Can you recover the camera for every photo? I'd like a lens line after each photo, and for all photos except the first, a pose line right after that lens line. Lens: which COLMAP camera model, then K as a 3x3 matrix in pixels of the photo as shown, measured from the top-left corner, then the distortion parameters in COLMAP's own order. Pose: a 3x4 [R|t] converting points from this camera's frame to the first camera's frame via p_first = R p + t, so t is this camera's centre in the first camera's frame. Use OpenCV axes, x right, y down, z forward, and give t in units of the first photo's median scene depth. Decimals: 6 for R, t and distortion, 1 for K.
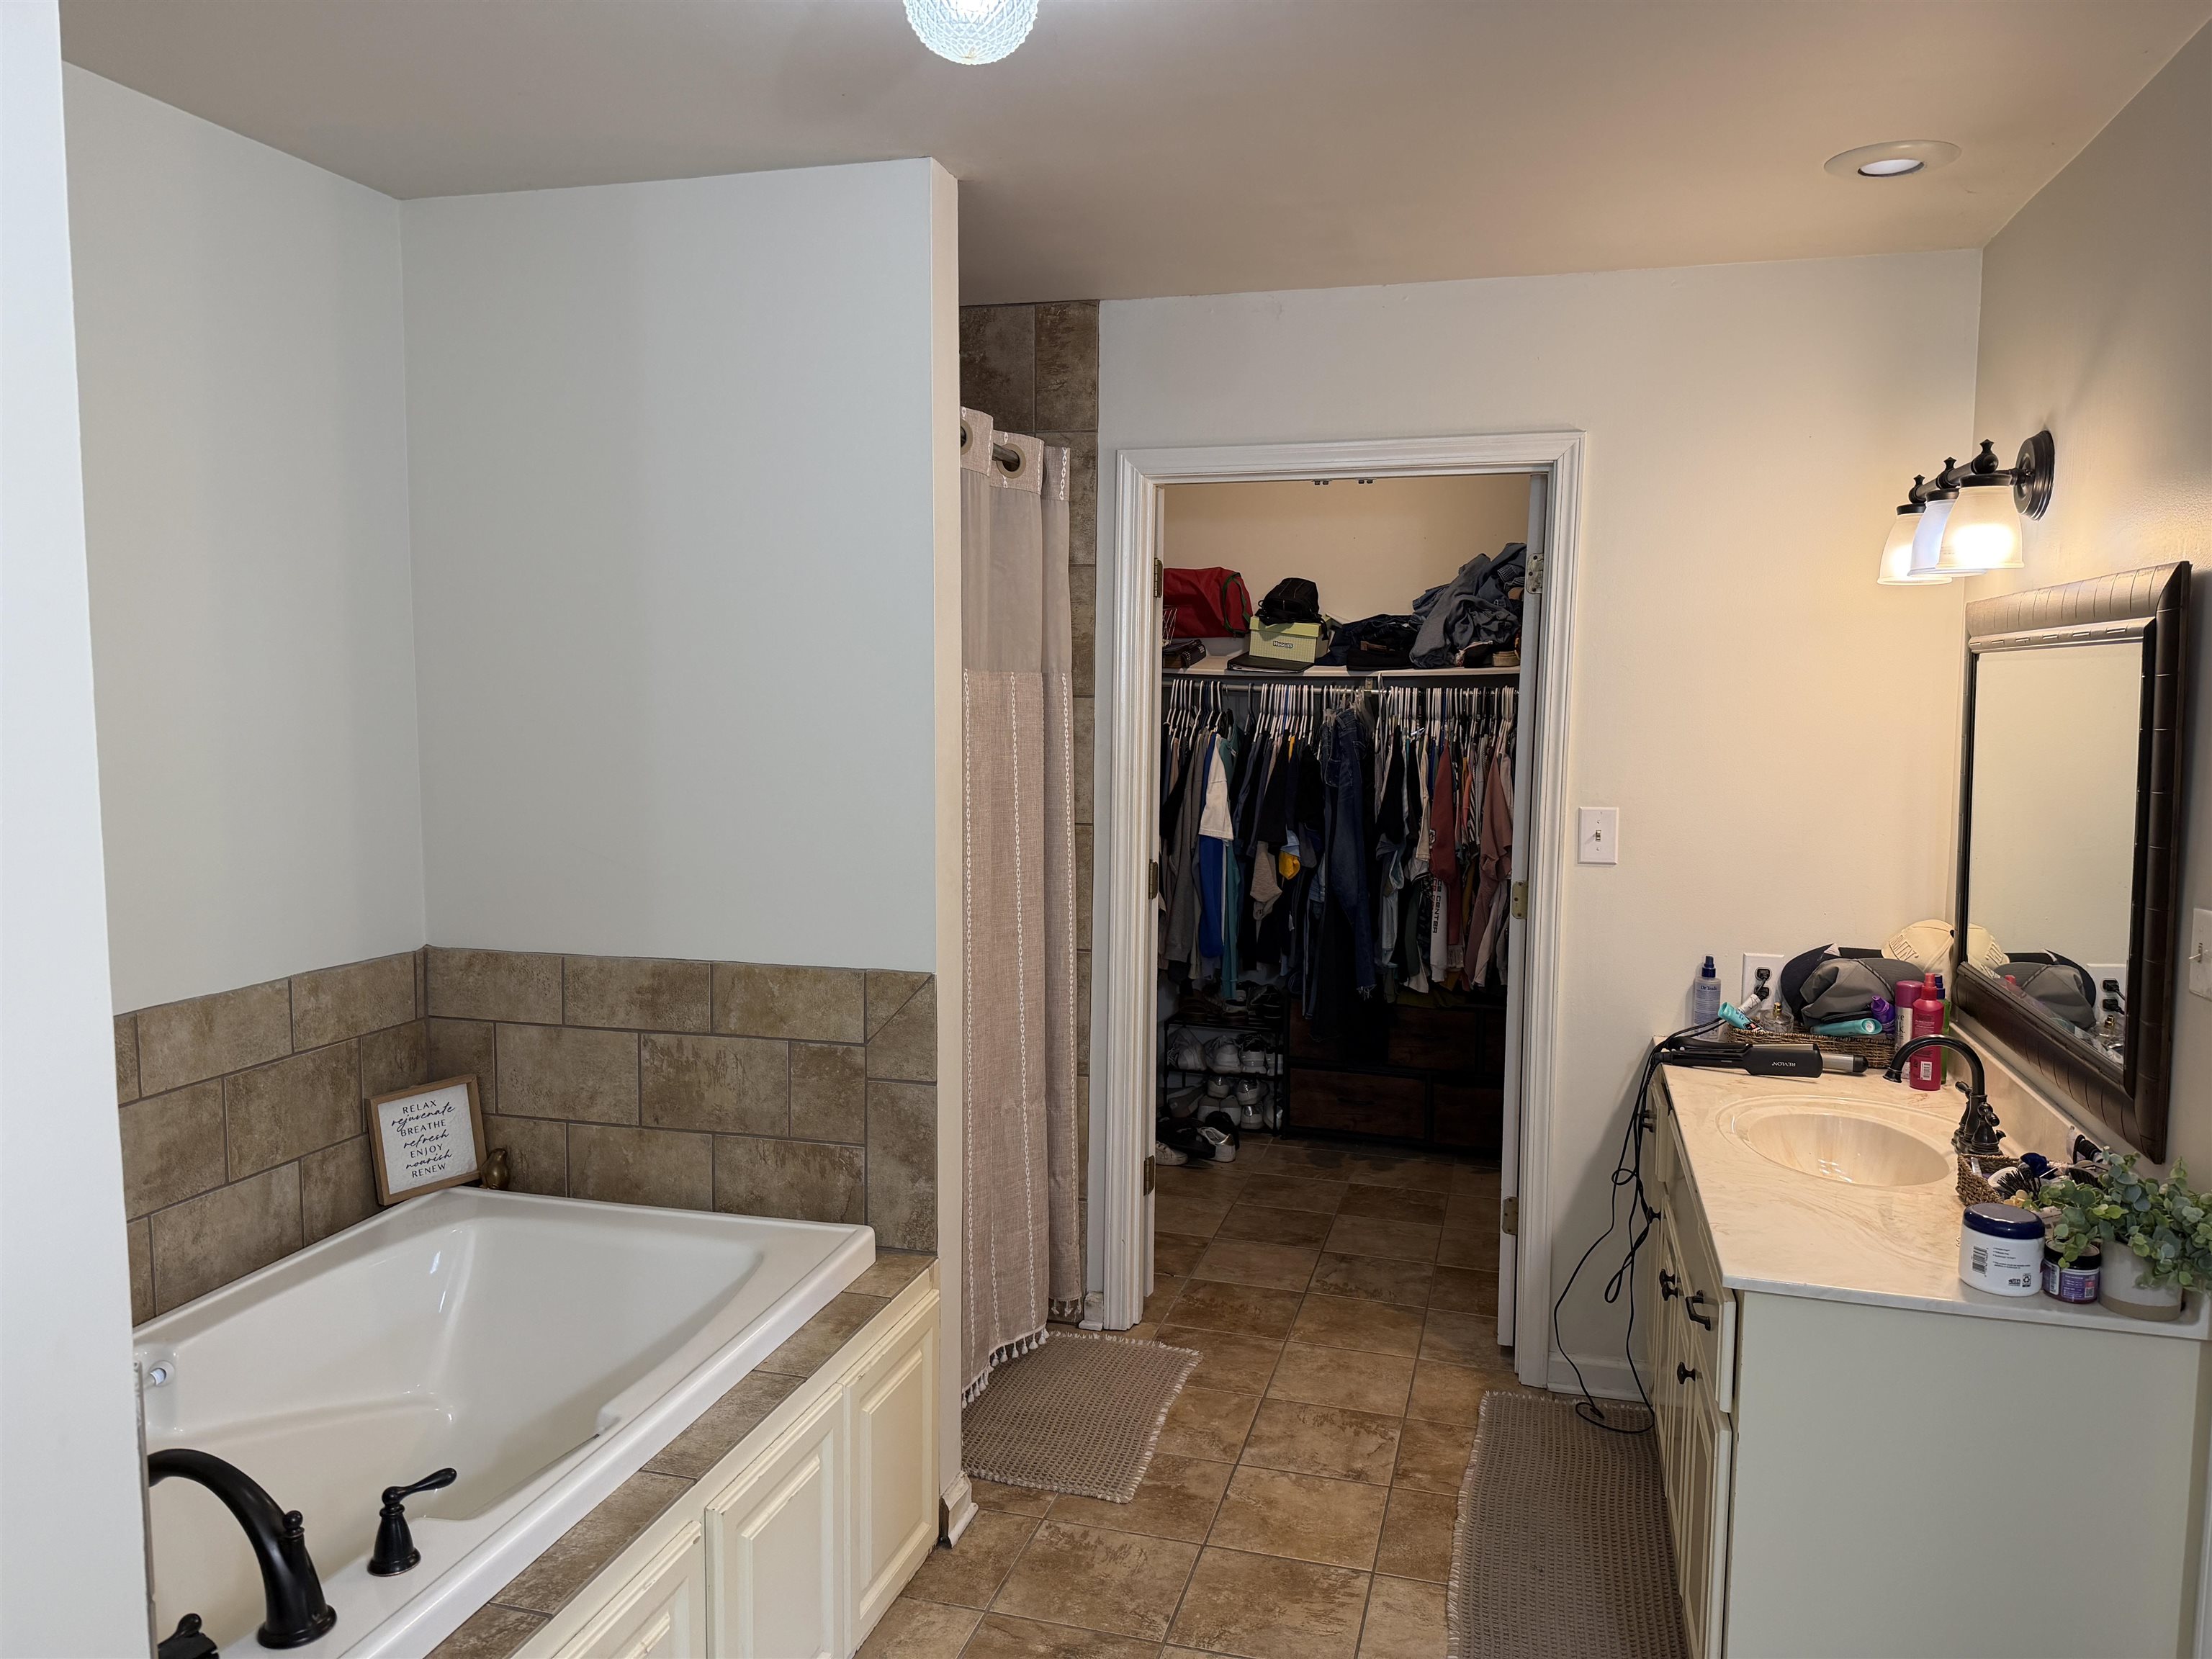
lens RADIAL K [[1522.9, 0, 1106.0], [0, 1522.9, 829.5], [0, 0, 1]] dist [0.200041, -0.287144]
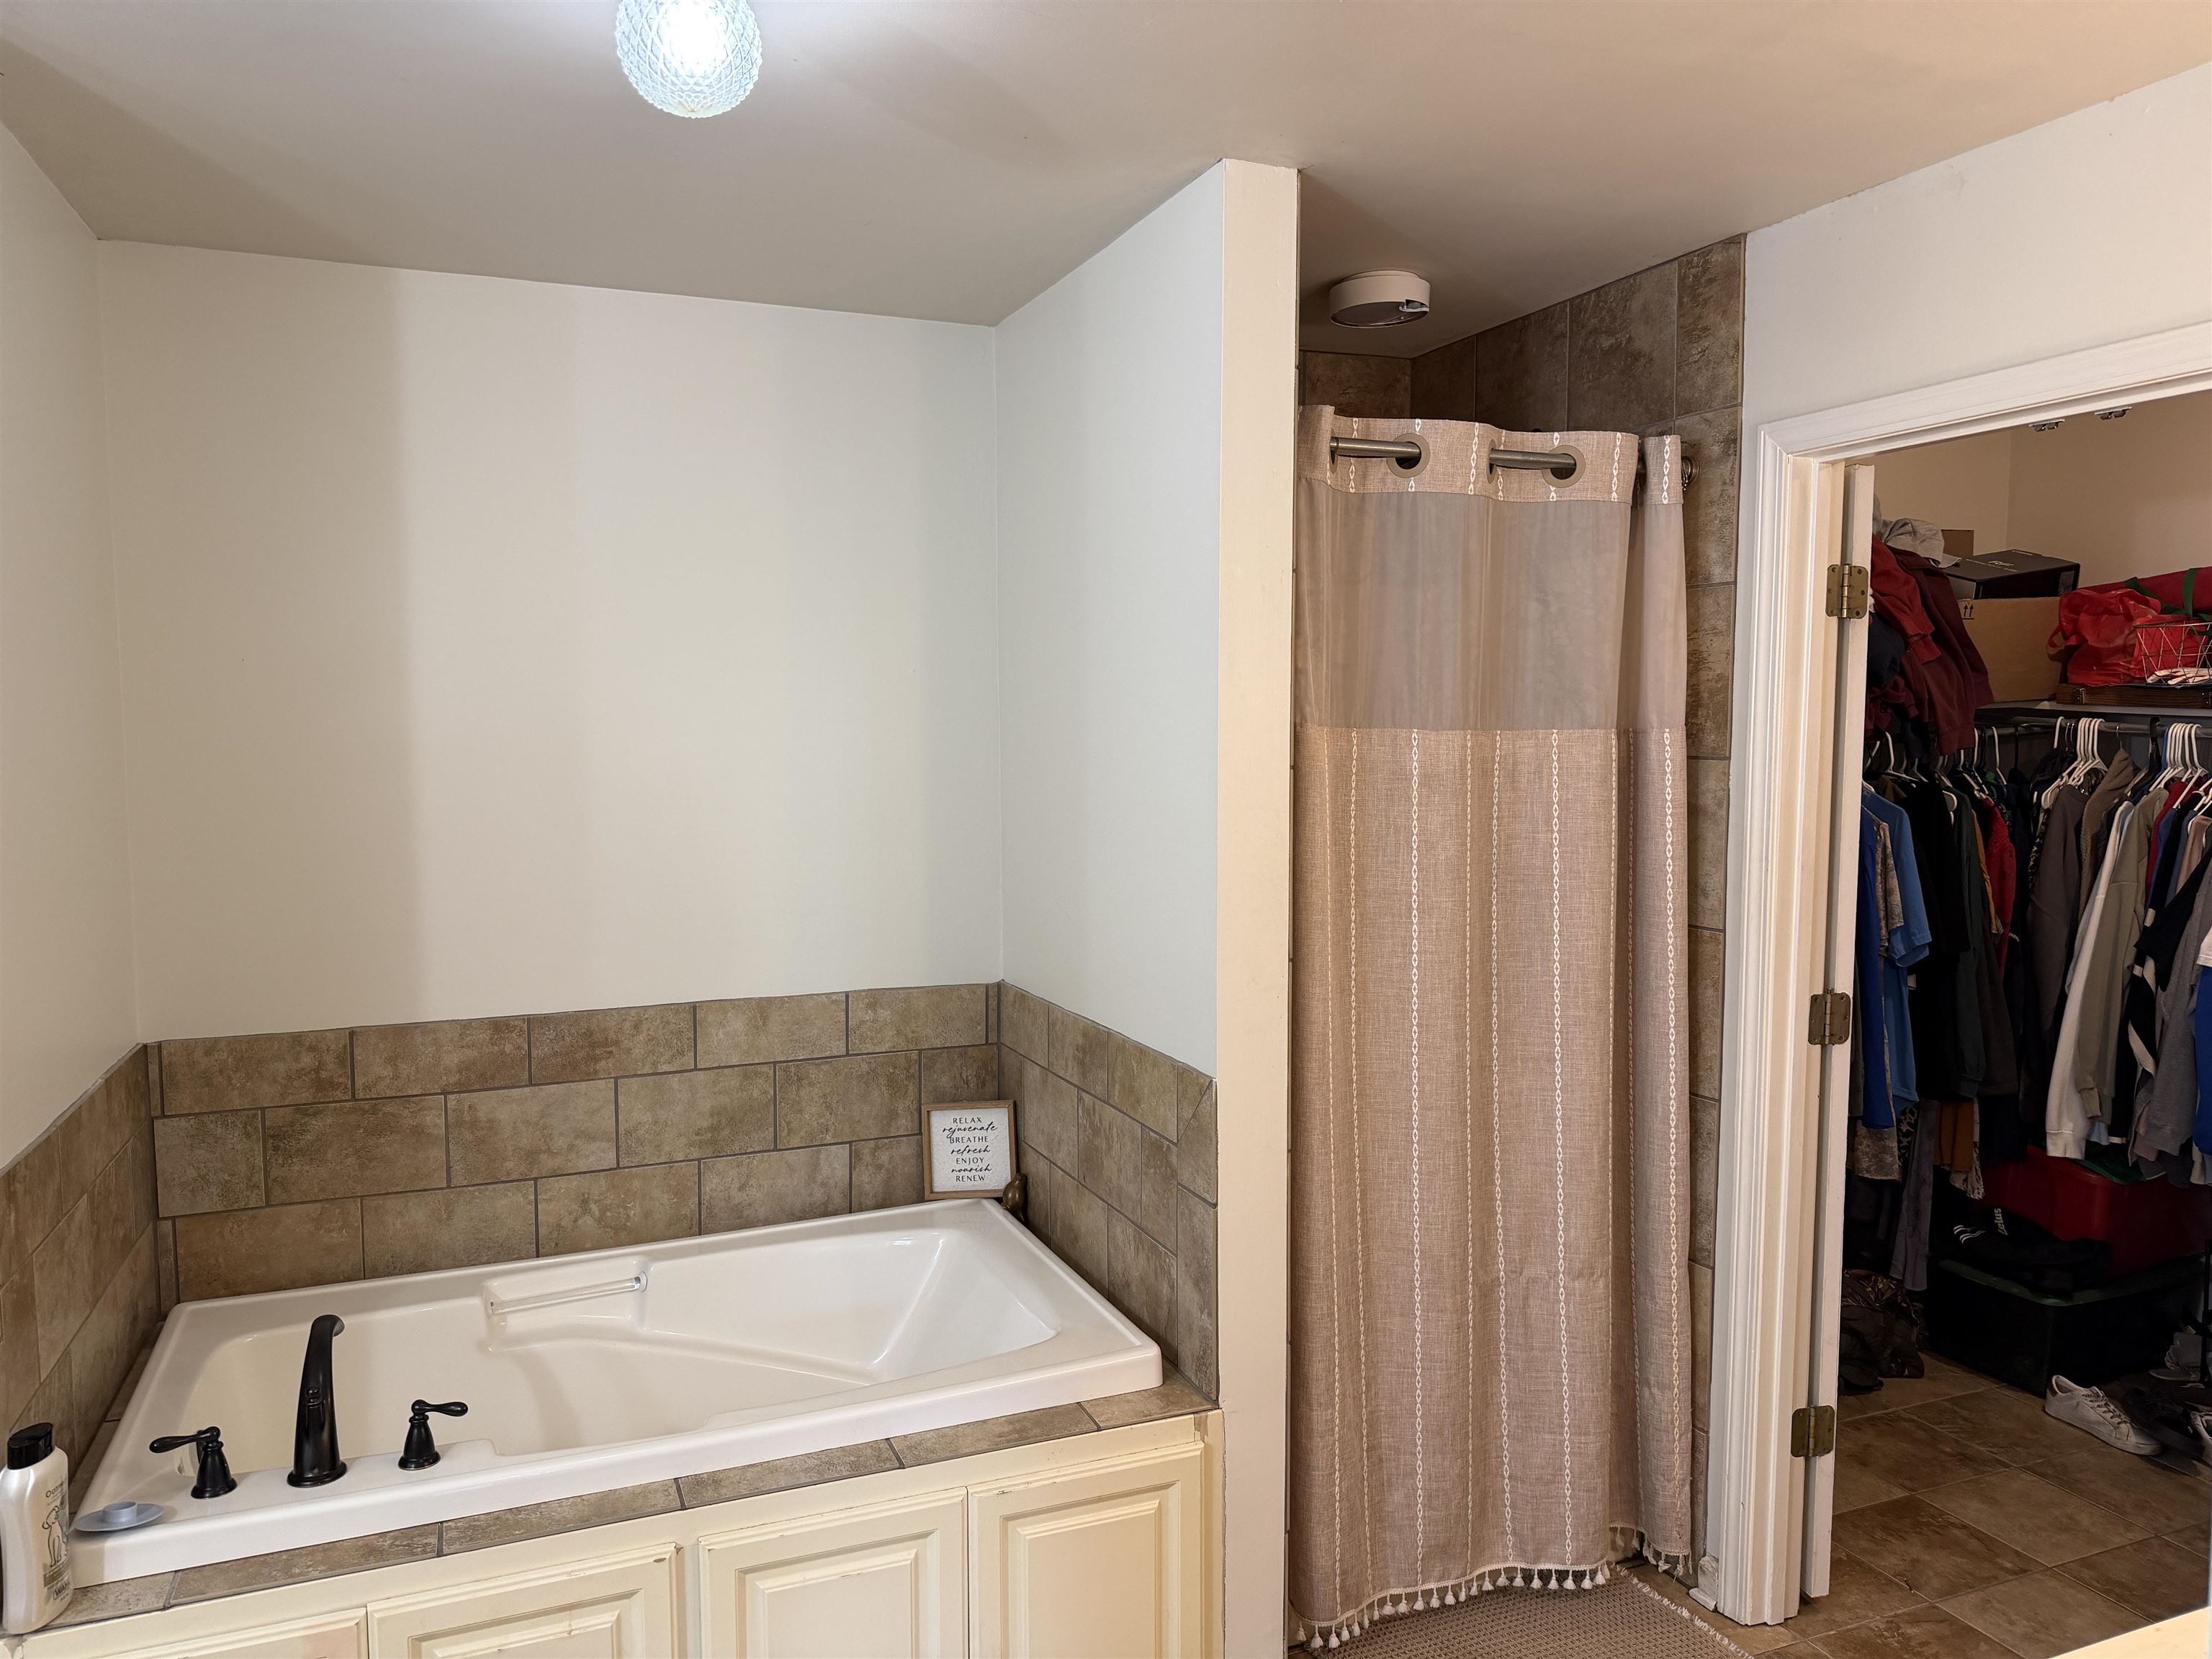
lens RADIAL K [[1548.2, 0, 1106.0], [0, 1548.2, 829.5], [0, 0, 1]] dist [0.125429, -0.185298]
pose [[0.630294, 0.042507, -0.775192, 0.512423], [-0.063774, 0.997960, 0.002869, -0.045591], [0.773733, 0.047629, 0.631719, 0.368716]]
